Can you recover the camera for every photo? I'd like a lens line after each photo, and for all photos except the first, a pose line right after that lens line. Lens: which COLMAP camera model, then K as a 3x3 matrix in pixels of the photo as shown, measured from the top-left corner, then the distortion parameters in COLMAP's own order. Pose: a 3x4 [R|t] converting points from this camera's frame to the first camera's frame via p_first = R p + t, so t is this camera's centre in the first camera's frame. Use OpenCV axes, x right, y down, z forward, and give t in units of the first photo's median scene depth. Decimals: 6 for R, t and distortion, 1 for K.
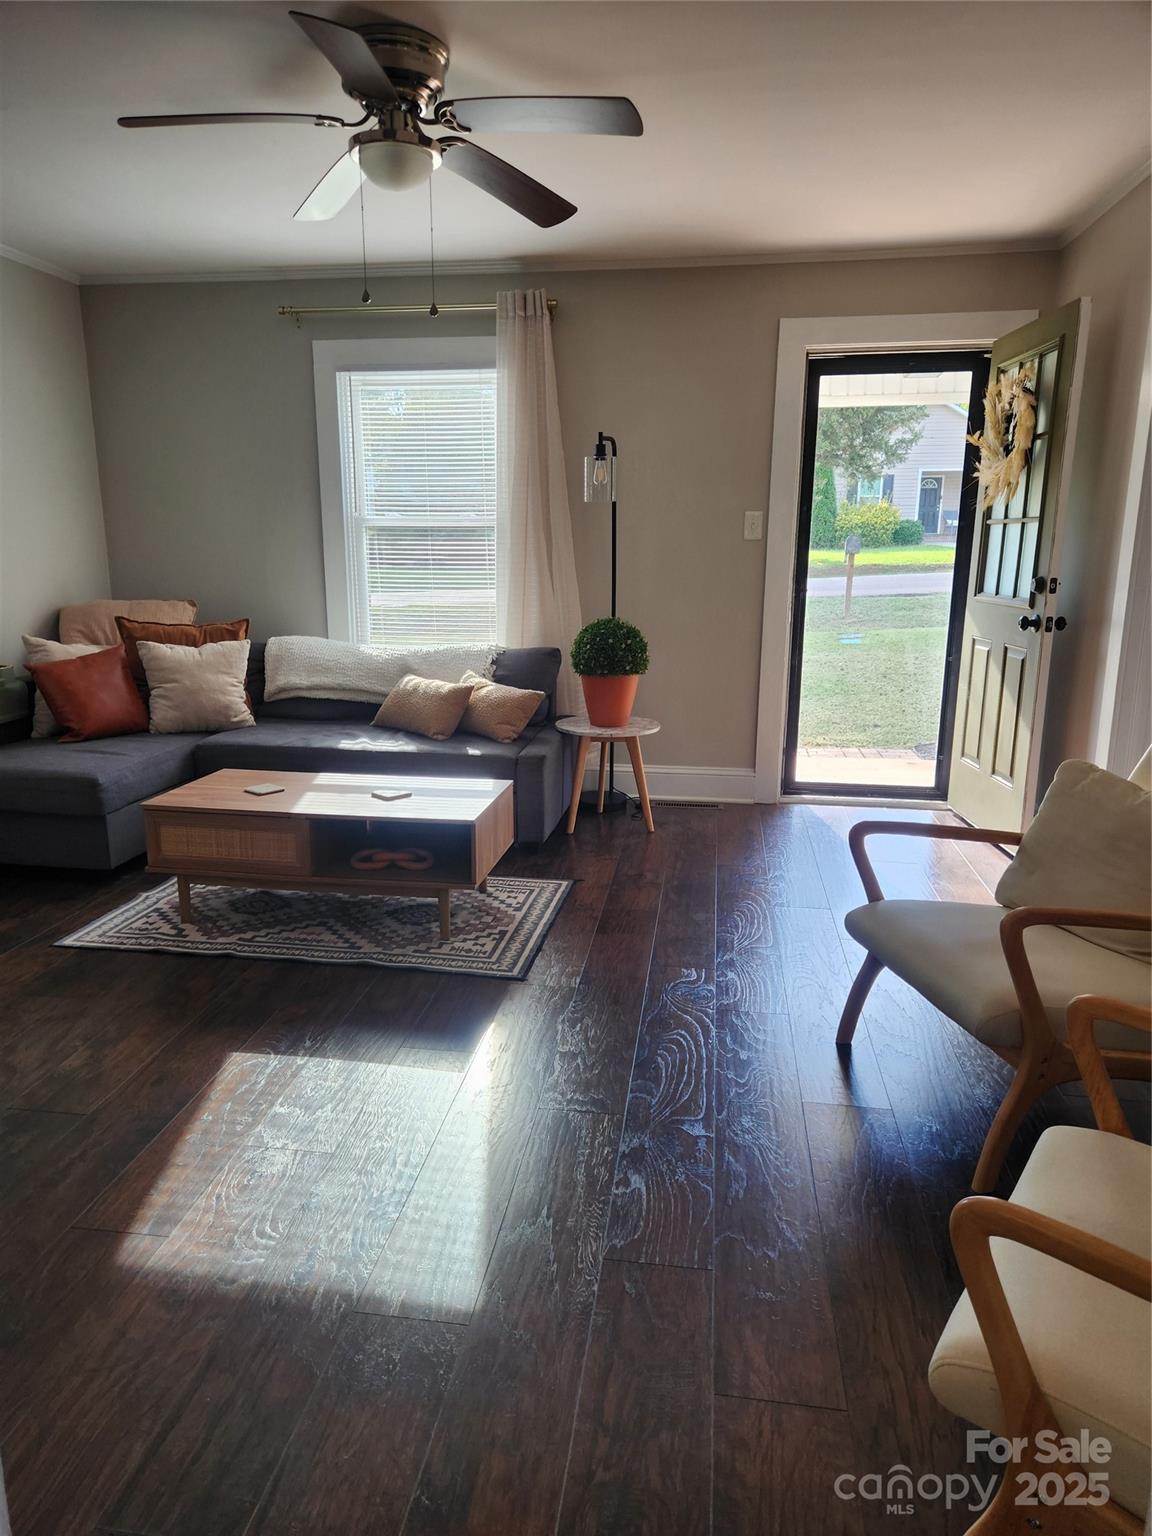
lens RADIAL K [[1057.5, 0, 580.2], [0, 1057.5, 773.4], [0, 0, 1]] dist [0.053664, -0.060388]
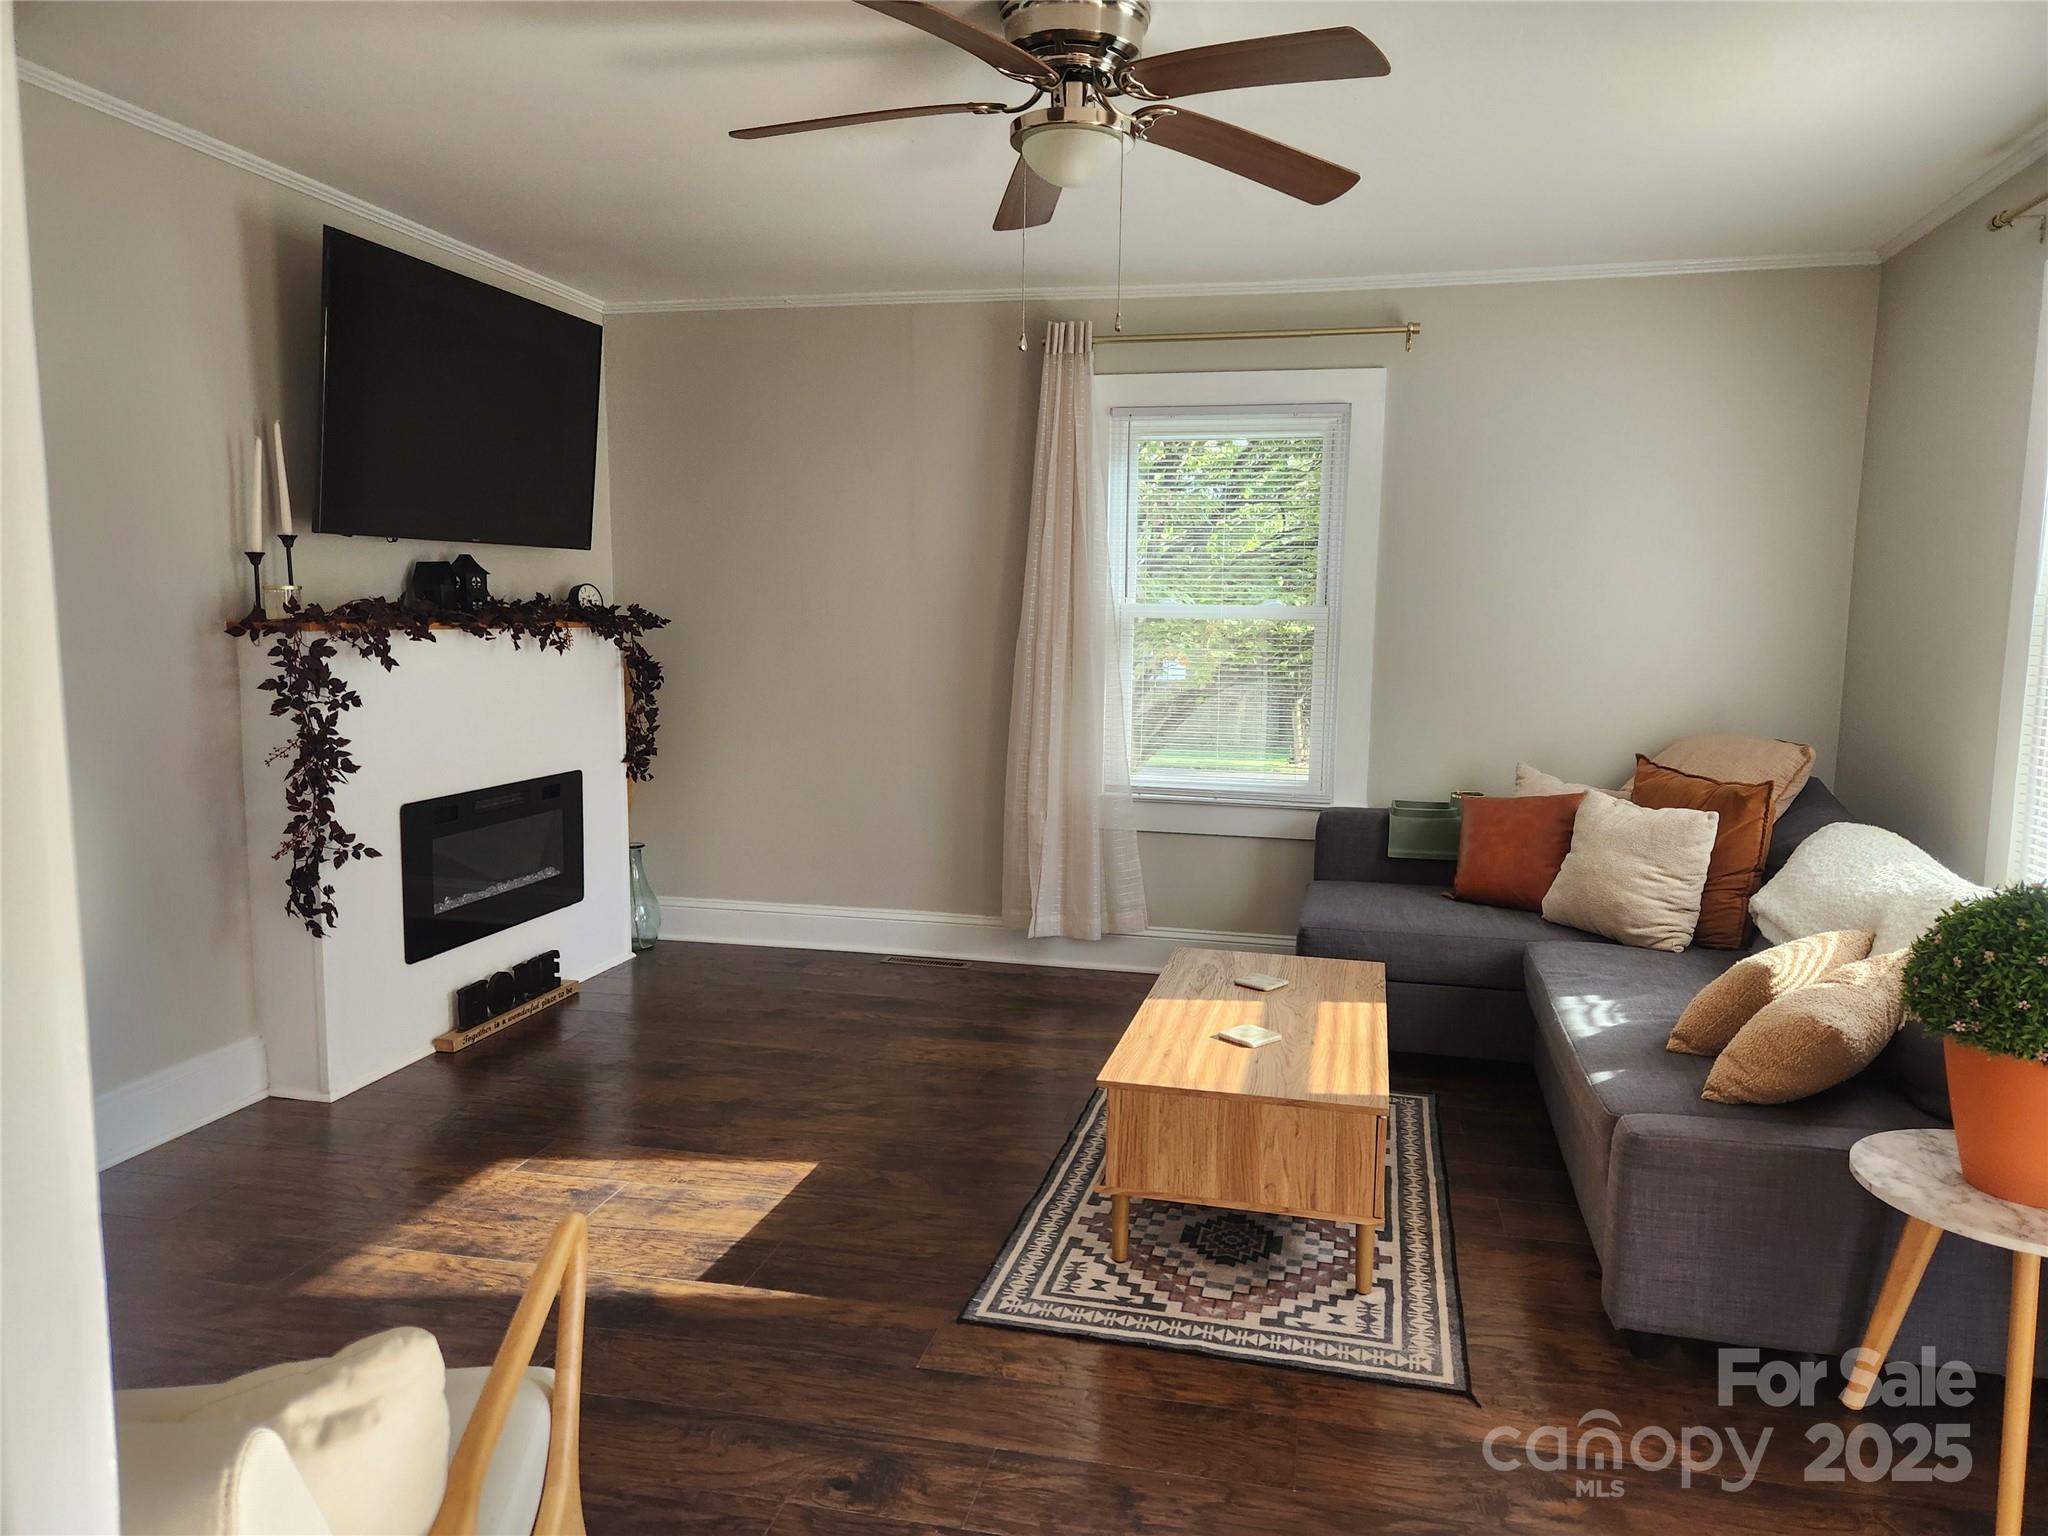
lens RADIAL K [[1410.0, 0, 1030.9], [0, 1410.0, 766.0], [0, 0, 1]] dist [0.053664, -0.060388]
pose [[-0.085661, 0.114928, -0.989674, 0.664836], [-0.231083, 0.963946, 0.131941, -0.222335], [0.969156, 0.239999, -0.056014, 0.889480]]
